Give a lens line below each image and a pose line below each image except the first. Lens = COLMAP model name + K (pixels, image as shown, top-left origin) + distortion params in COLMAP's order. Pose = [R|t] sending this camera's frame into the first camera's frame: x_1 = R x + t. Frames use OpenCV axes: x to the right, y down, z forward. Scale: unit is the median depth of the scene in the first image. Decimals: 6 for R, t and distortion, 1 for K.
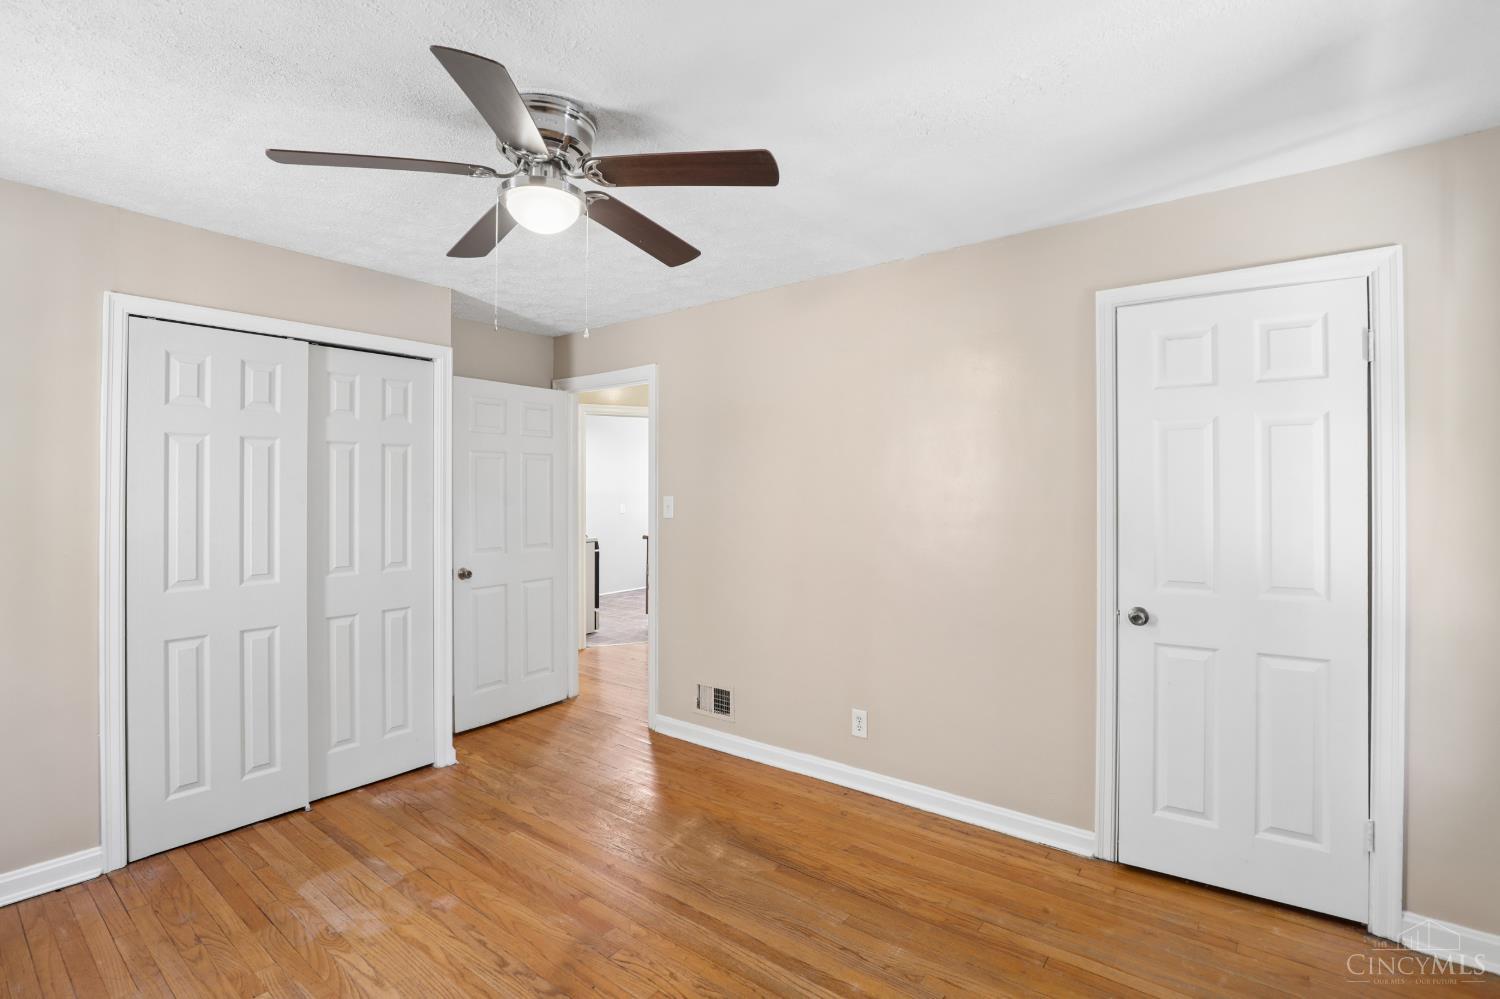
lens RADIAL K [[701.2, 0, 747.9], [0, 701.2, 488.1], [0, 0, 1]] dist [-0.030107, 0.003652]
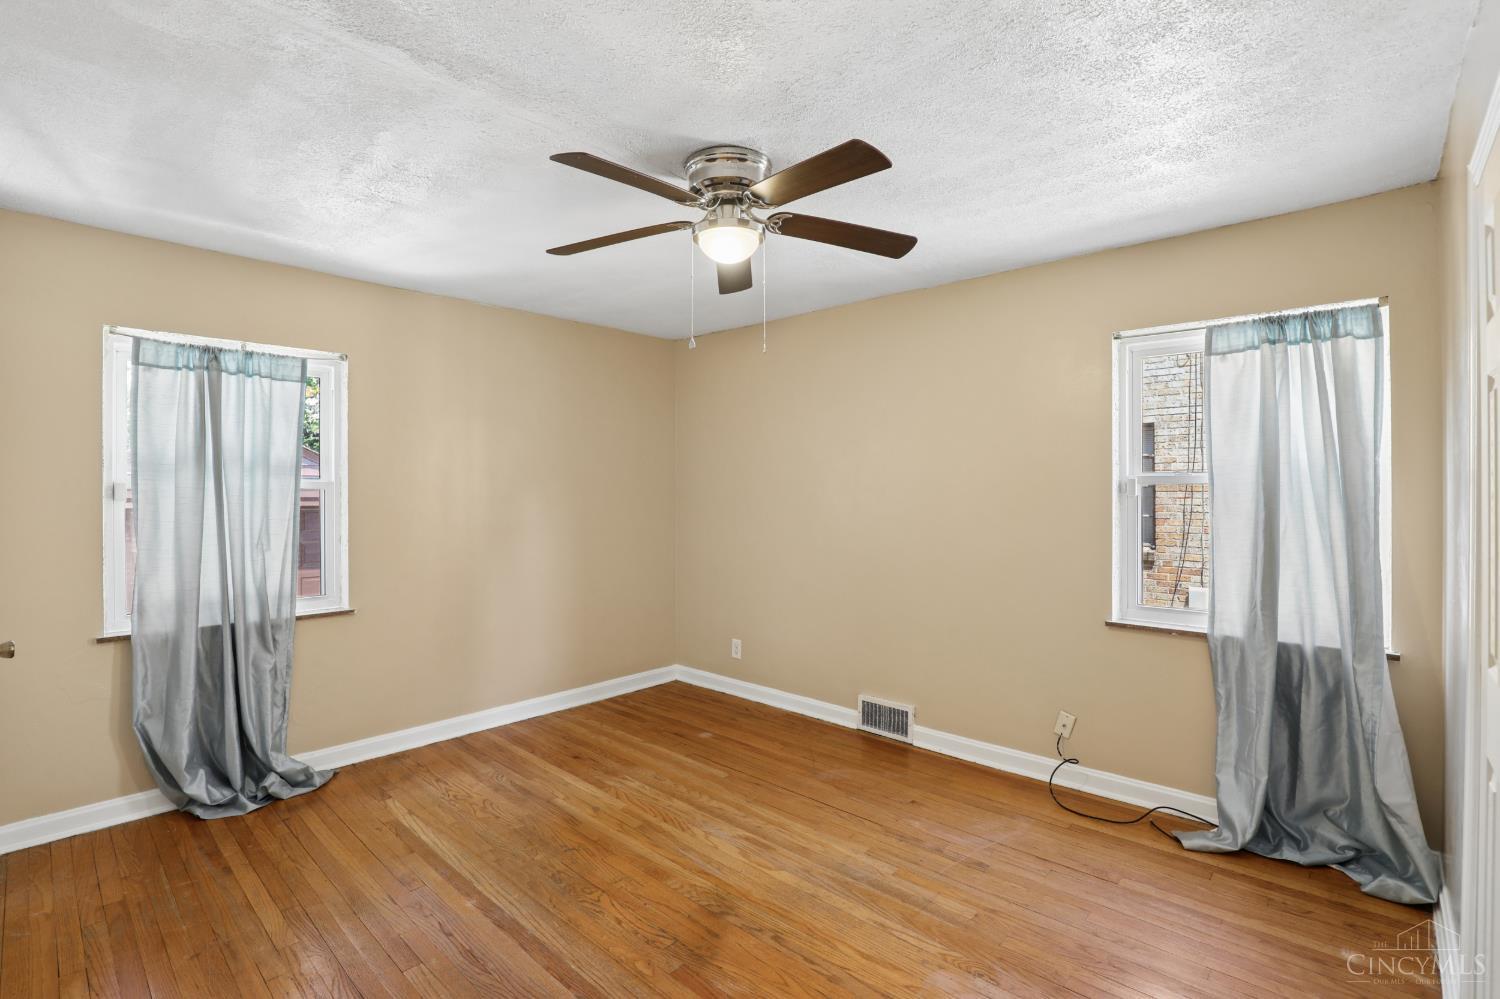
lens RADIAL K [[701.2, 0, 747.9], [0, 701.2, 488.1], [0, 0, 1]] dist [-0.030107, 0.003652]
pose [[-0.996553, 0.001879, 0.082939, -0.311534], [0.001882, 0.999998, -0.000033, 0.007323], [-0.082938, 0.000123, -0.996555, 1.594060]]
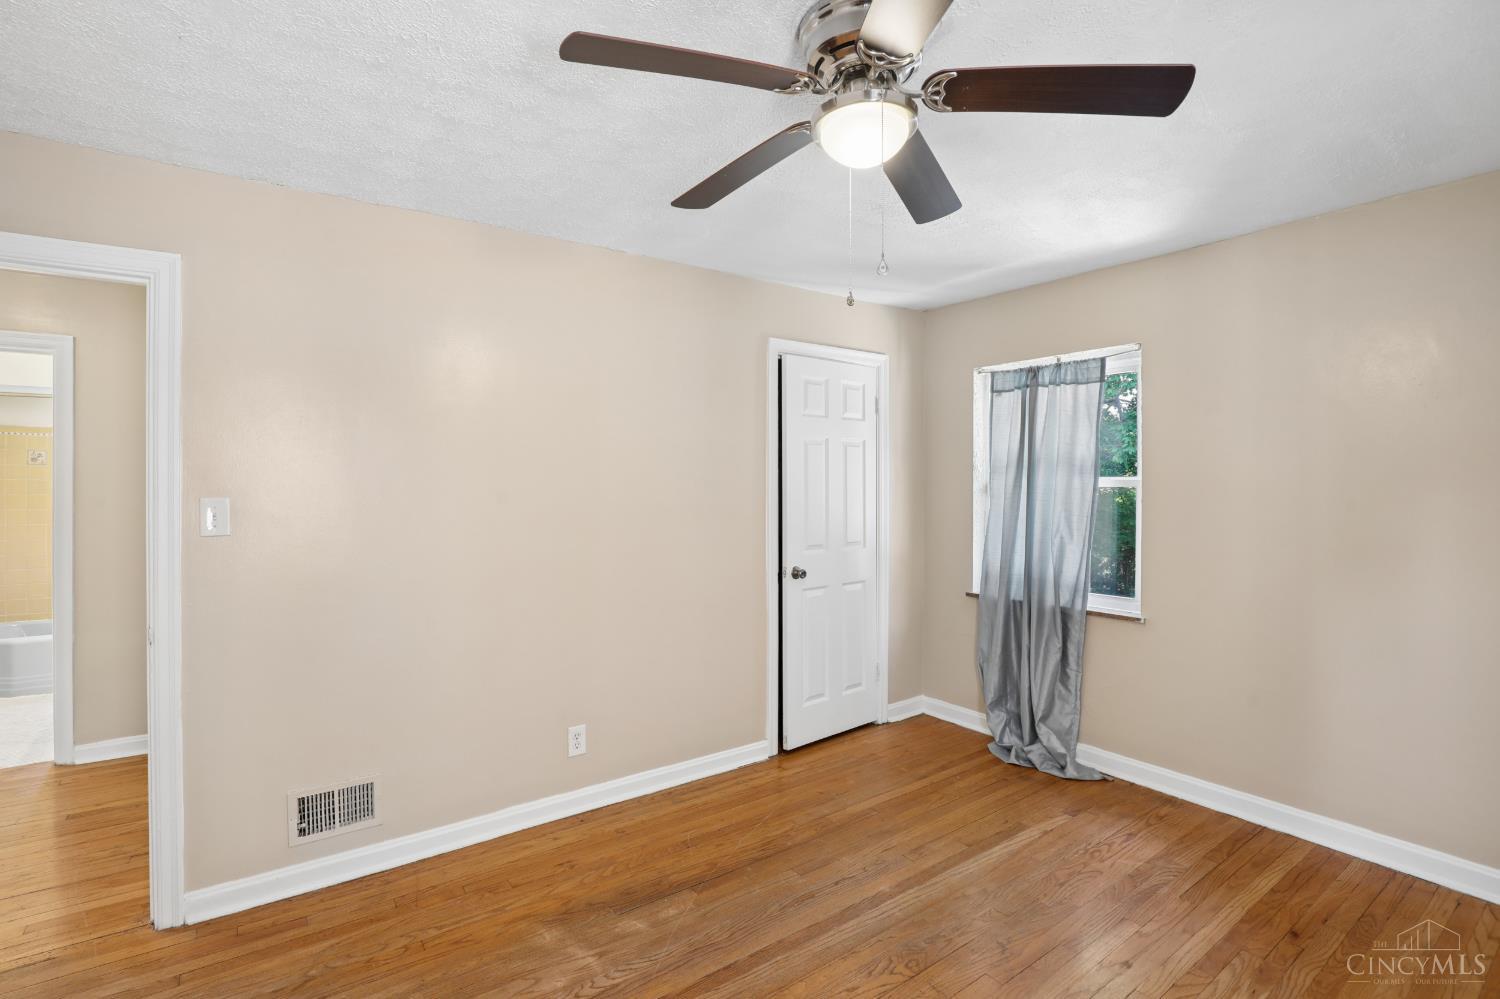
lens RADIAL K [[701.2, 0, 747.9], [0, 701.2, 488.1], [0, 0, 1]] dist [-0.030107, 0.003652]
pose [[0.276512, -0.007848, 0.960978, -0.814030], [-0.001194, 0.999963, 0.008510, -0.001695], [-0.961010, -0.003500, 0.276493, 0.665644]]
